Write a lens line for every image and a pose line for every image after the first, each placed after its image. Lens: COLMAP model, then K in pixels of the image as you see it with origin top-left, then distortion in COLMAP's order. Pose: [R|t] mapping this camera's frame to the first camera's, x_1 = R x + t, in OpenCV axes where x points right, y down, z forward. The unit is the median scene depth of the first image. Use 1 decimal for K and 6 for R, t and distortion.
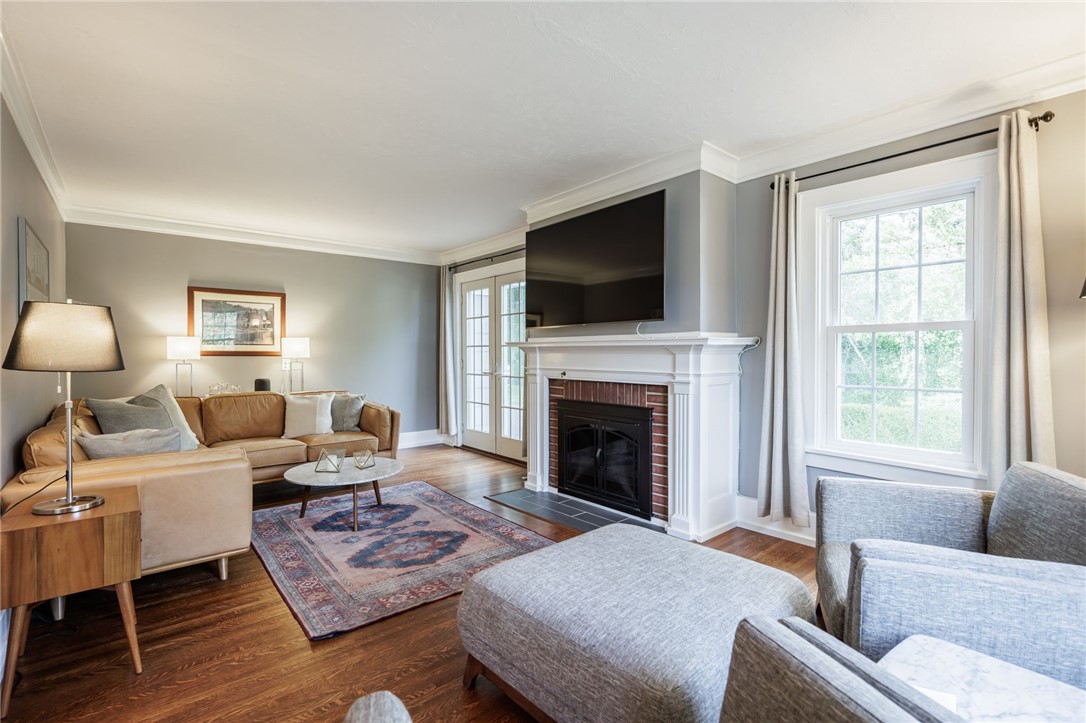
lens RADIAL K [[494.3, 0, 543.0], [0, 494.3, 361.5], [0, 0, 1]] dist [-0.010237, 0.000748]
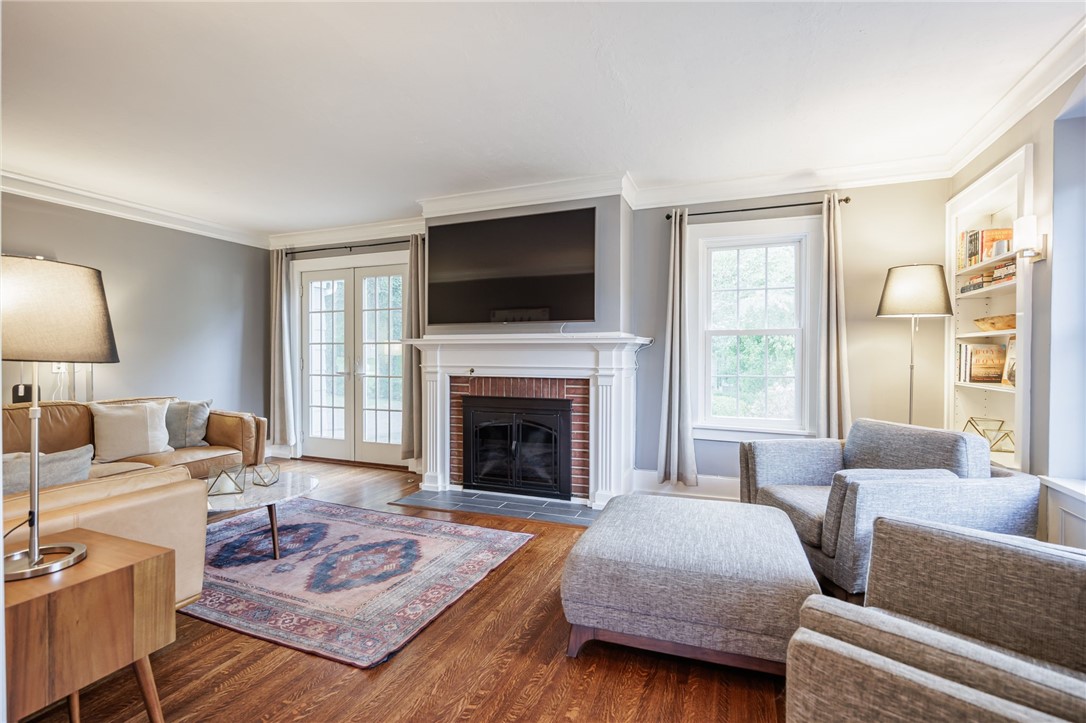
lens RADIAL K [[494.3, 0, 543.0], [0, 494.3, 361.5], [0, 0, 1]] dist [-0.010237, 0.000748]
pose [[0.882610, -0.002306, 0.470099, -0.364429], [0.004930, 0.999978, -0.004351, 0.012927], [-0.470079, 0.006158, 0.882603, 0.042863]]
